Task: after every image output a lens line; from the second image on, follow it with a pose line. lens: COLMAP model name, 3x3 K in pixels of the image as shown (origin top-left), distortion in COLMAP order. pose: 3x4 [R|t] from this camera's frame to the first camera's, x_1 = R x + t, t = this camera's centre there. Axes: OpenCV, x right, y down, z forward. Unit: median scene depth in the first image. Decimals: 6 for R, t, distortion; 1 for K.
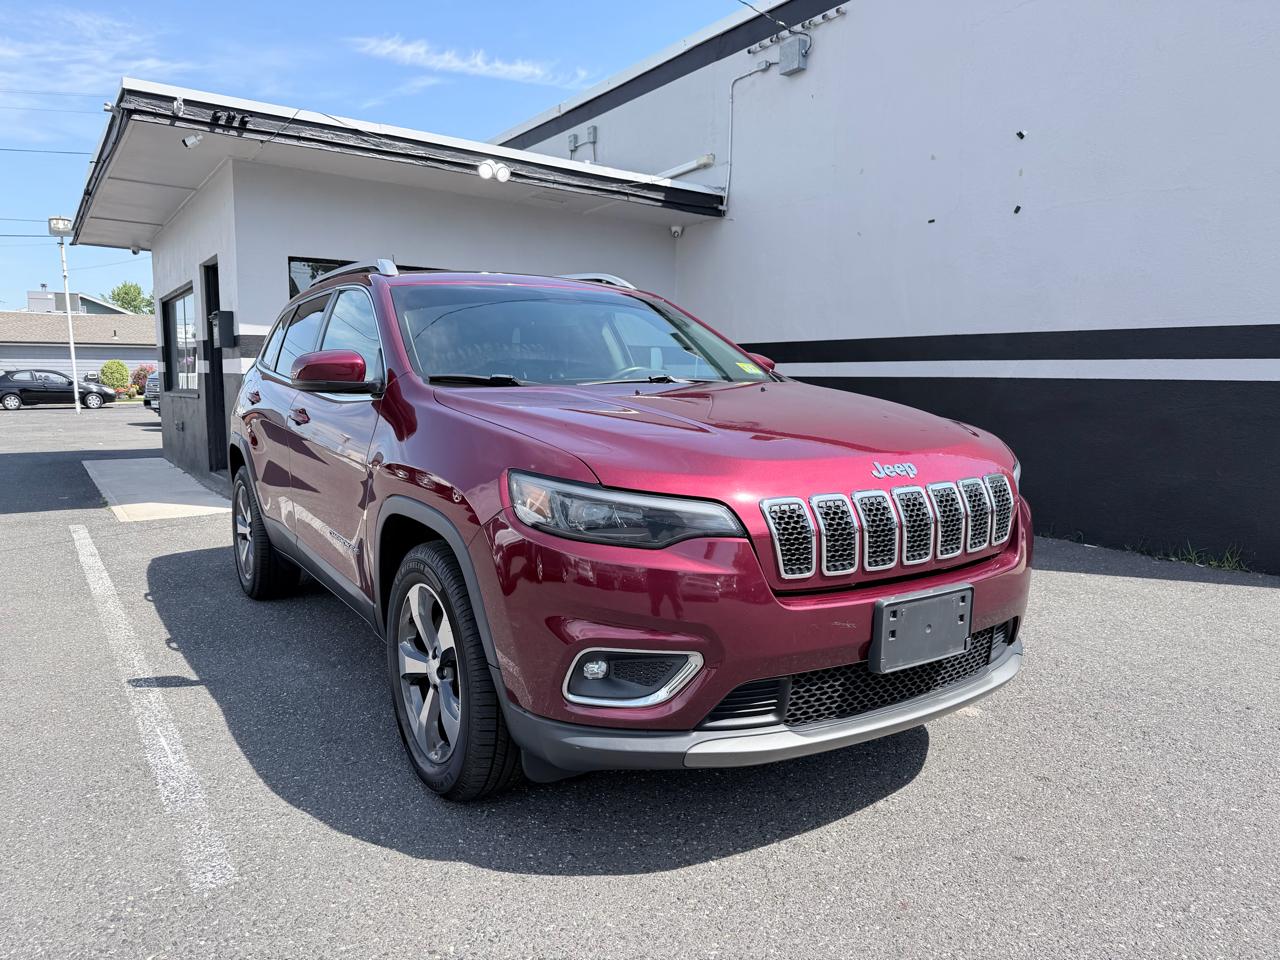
lens RADIAL K [[903.7, 0, 629.5], [0, 903.7, 485.1], [0, 0, 1]] dist [0.027626, -0.039866]
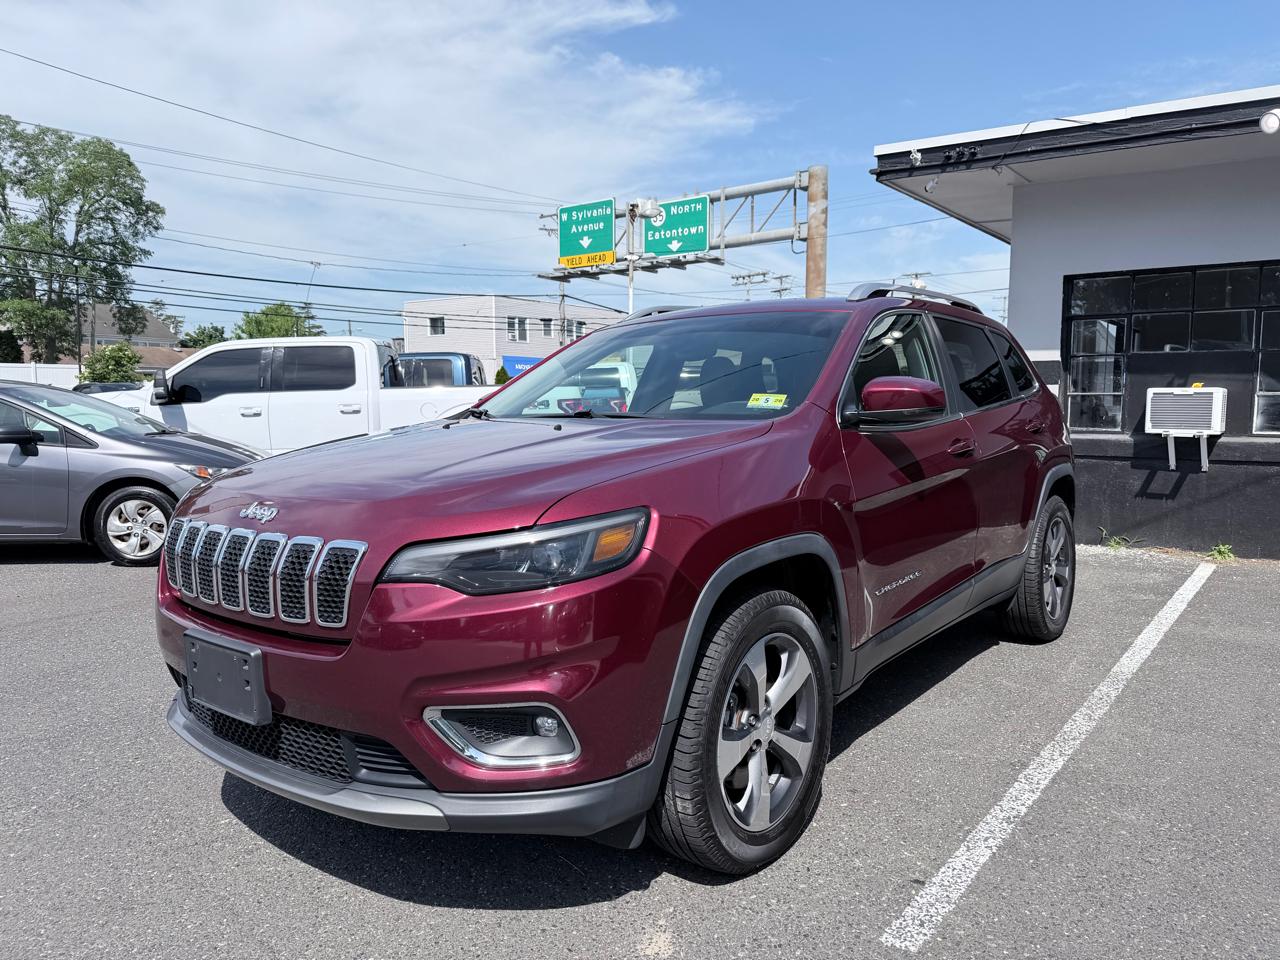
lens RADIAL K [[903.7, 0, 642.7], [0, 903.7, 489.0], [0, 0, 1]] dist [0.027626, -0.039866]
pose [[0.325483, 0.088802, -0.941369, 0.728943], [-0.107748, 0.992578, 0.056378, -0.076745], [0.939389, 0.083081, 0.332635, 0.578386]]
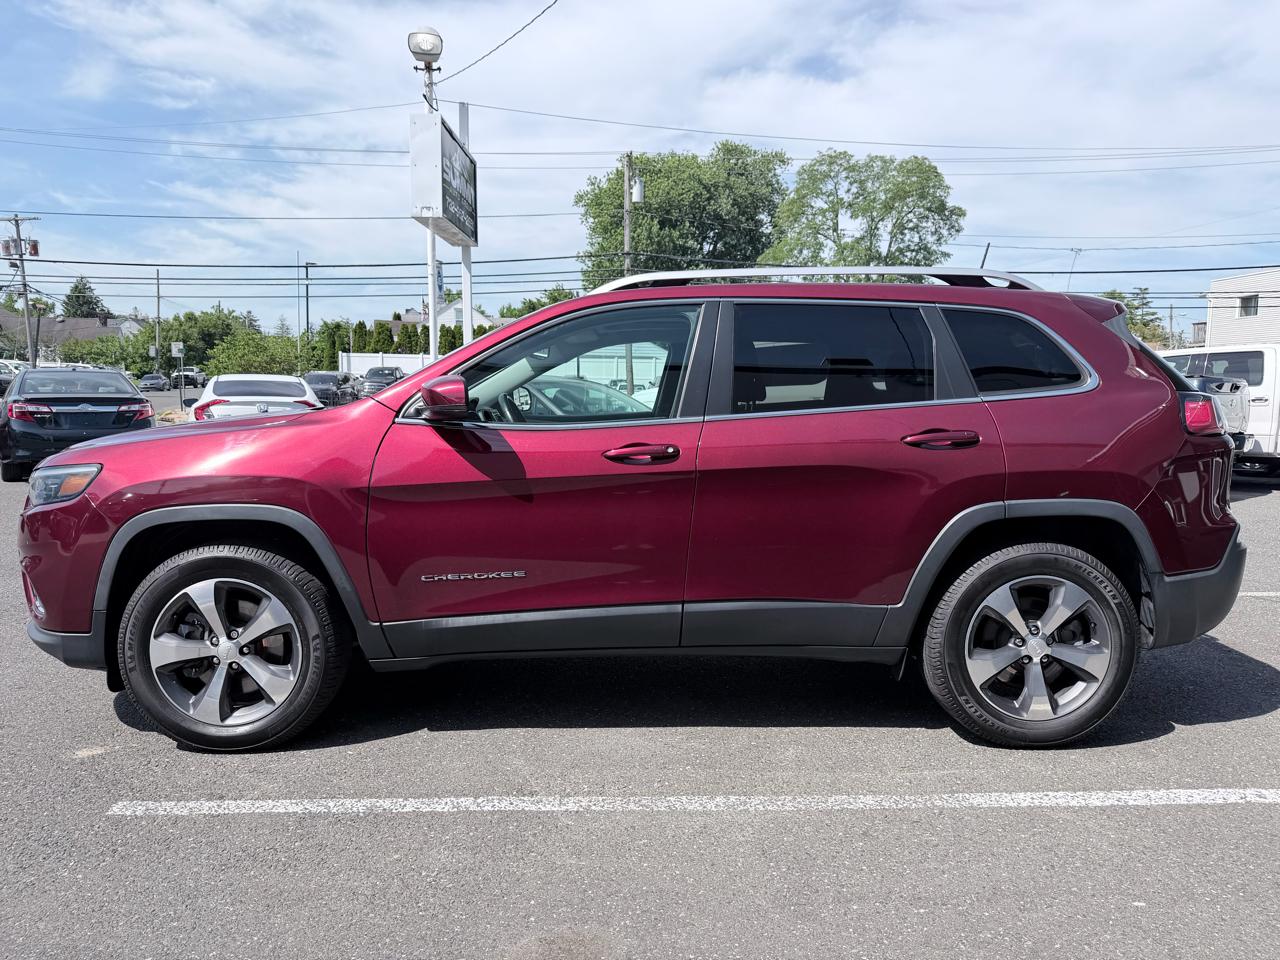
lens RADIAL K [[903.7, 0, 639.7], [0, 903.7, 482.0], [0, 0, 1]] dist [0.027626, -0.039866]
pose [[-0.514732, 0.080835, -0.853532, 0.676075], [-0.111788, 0.980719, 0.160296, -0.194232], [0.850032, 0.177924, -0.495771, 1.486199]]
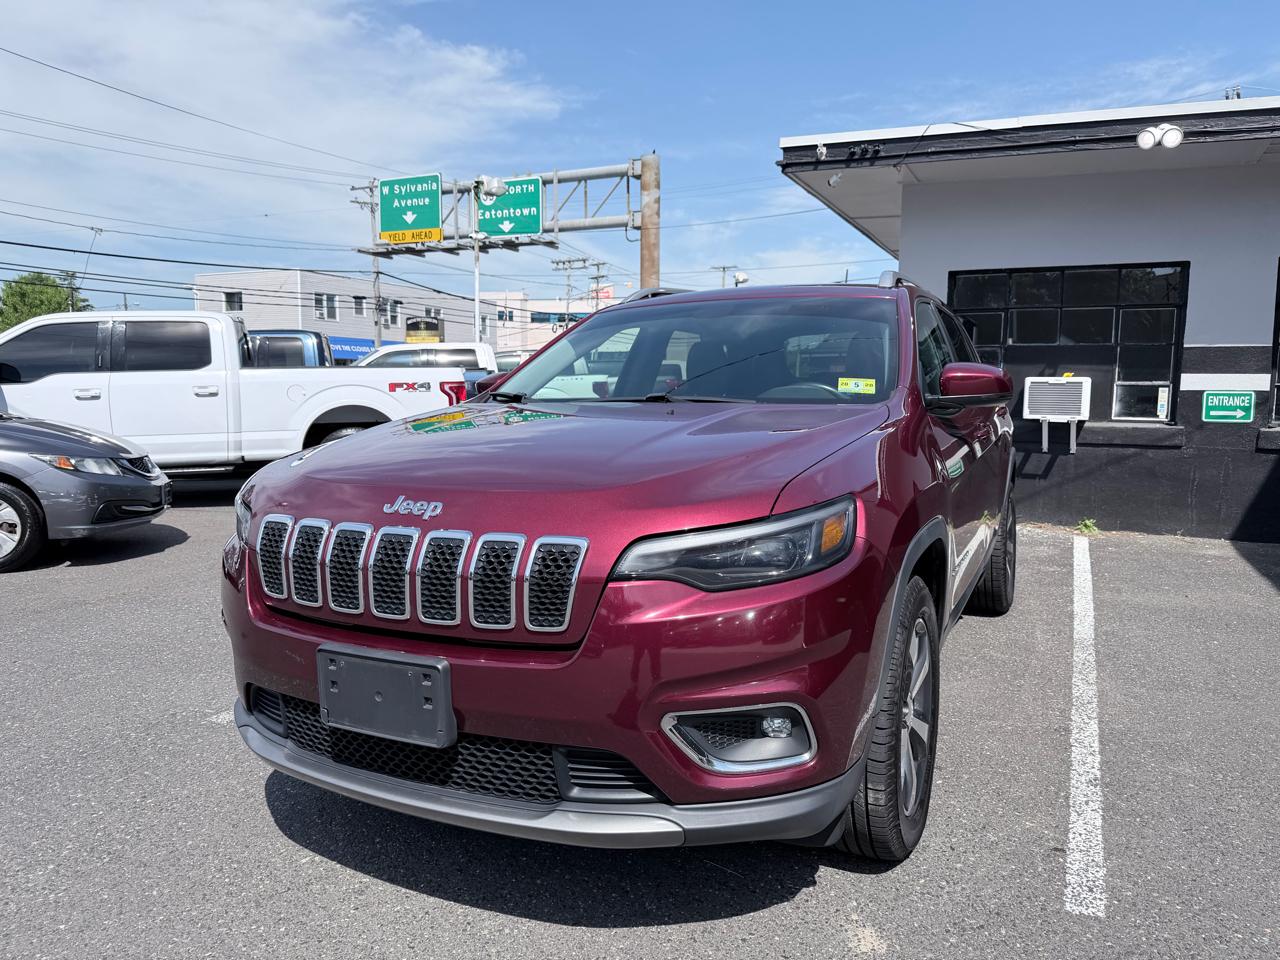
lens RADIAL K [[903.7, 0, 645.8], [0, 903.7, 482.1], [0, 0, 1]] dist [0.027626, -0.039866]
pose [[0.516525, 0.090471, -0.851479, 0.617727], [-0.104798, 0.993606, 0.041999, -0.054139], [0.849835, 0.067540, 0.522704, 0.403390]]
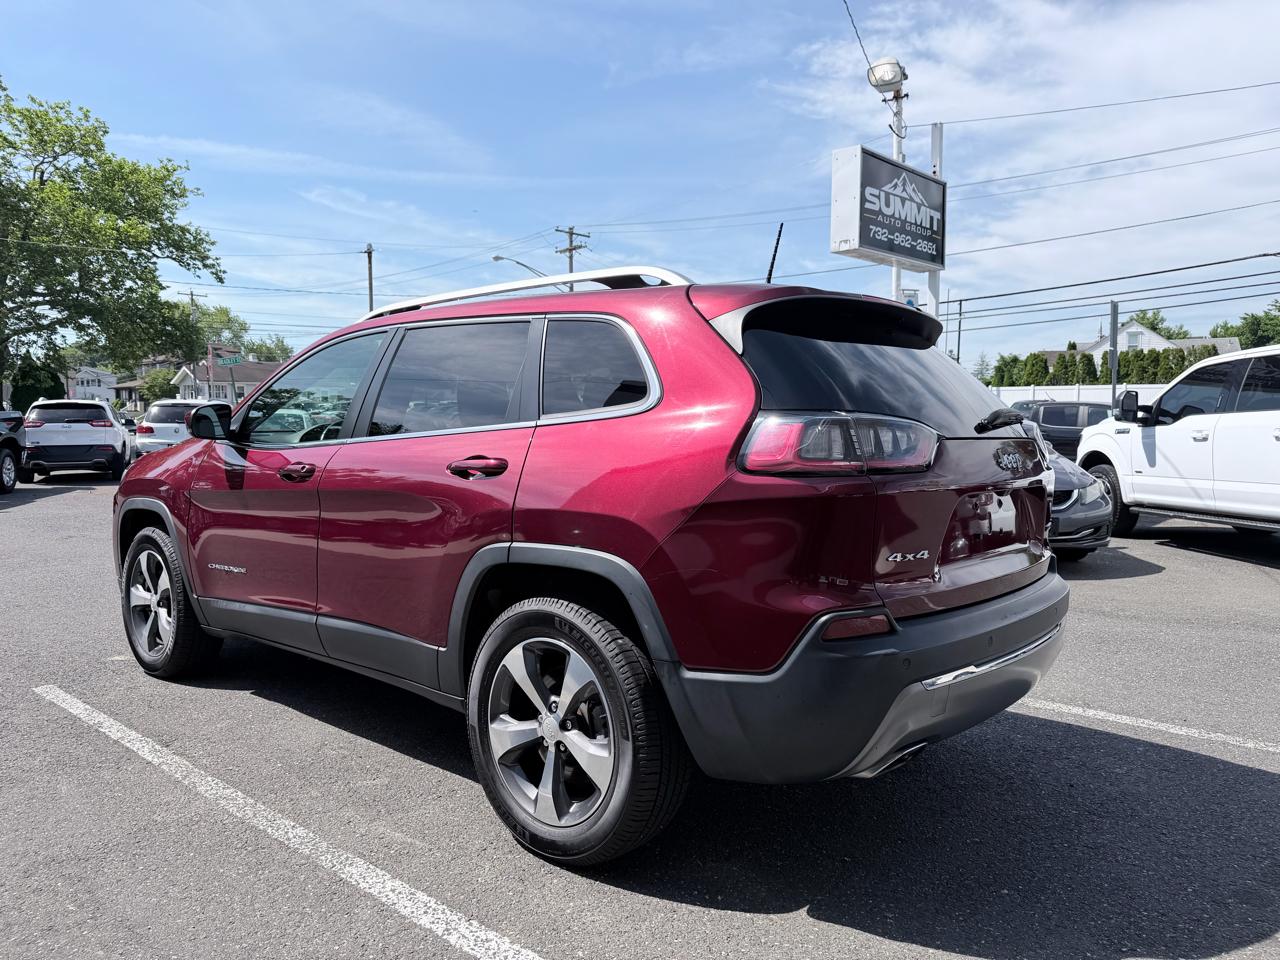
lens RADIAL K [[903.7, 0, 635.8], [0, 903.7, 479.2], [0, 0, 1]] dist [0.027626, -0.039866]
pose [[-0.961242, 0.014621, -0.275319, -0.022926], [-0.035713, 0.983577, 0.176920, -0.247966], [0.273384, 0.179895, -0.944933, 1.974770]]
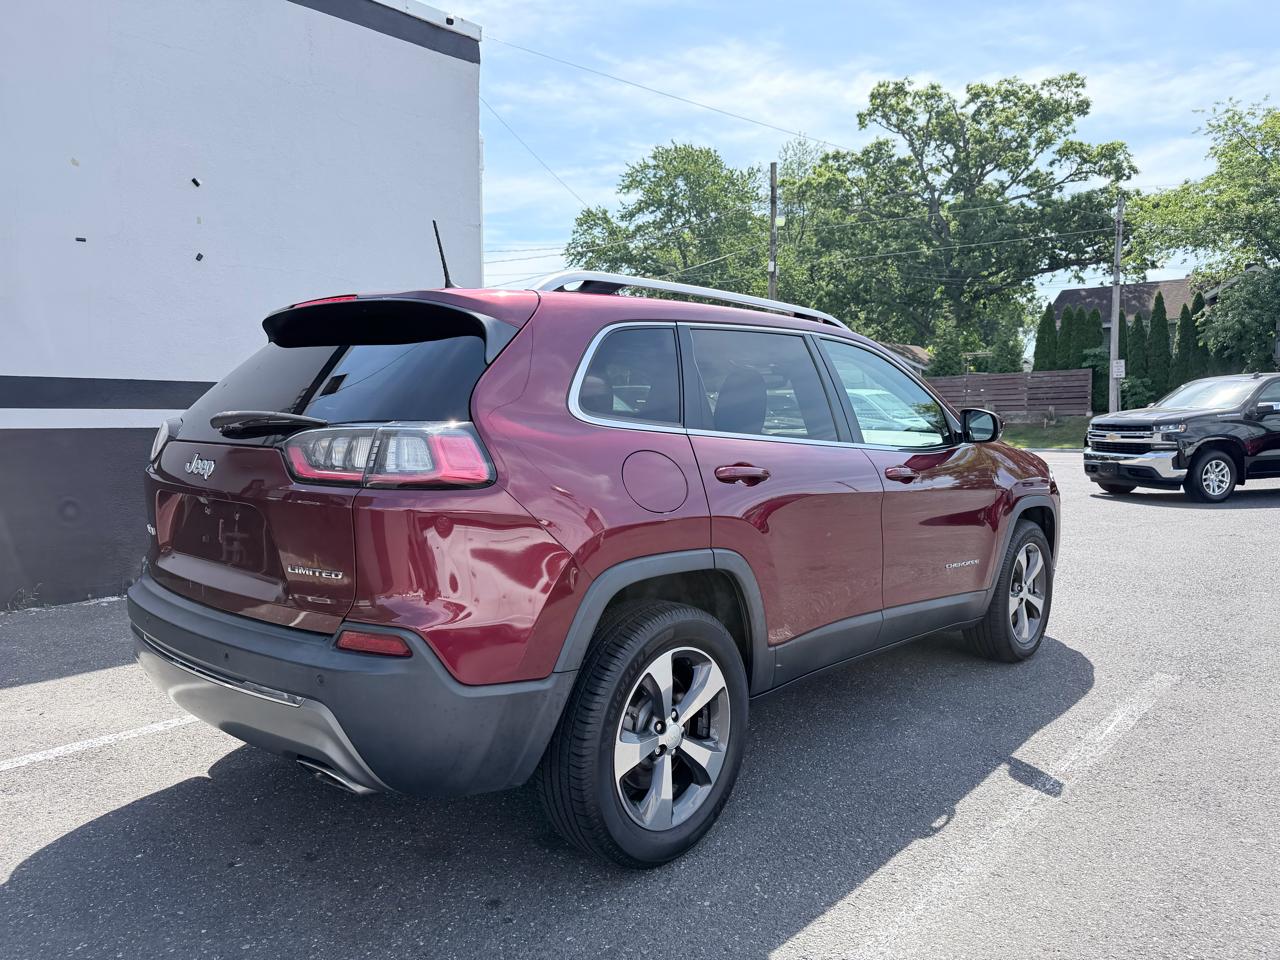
lens RADIAL K [[903.7, 0, 637.2], [0, 903.7, 479.0], [0, 0, 1]] dist [0.027626, -0.039866]
pose [[-0.256329, -0.069623, 0.964079, -1.075272], [0.117737, 0.987727, 0.102635, -0.178967], [-0.959392, 0.139816, -0.244986, 1.330343]]
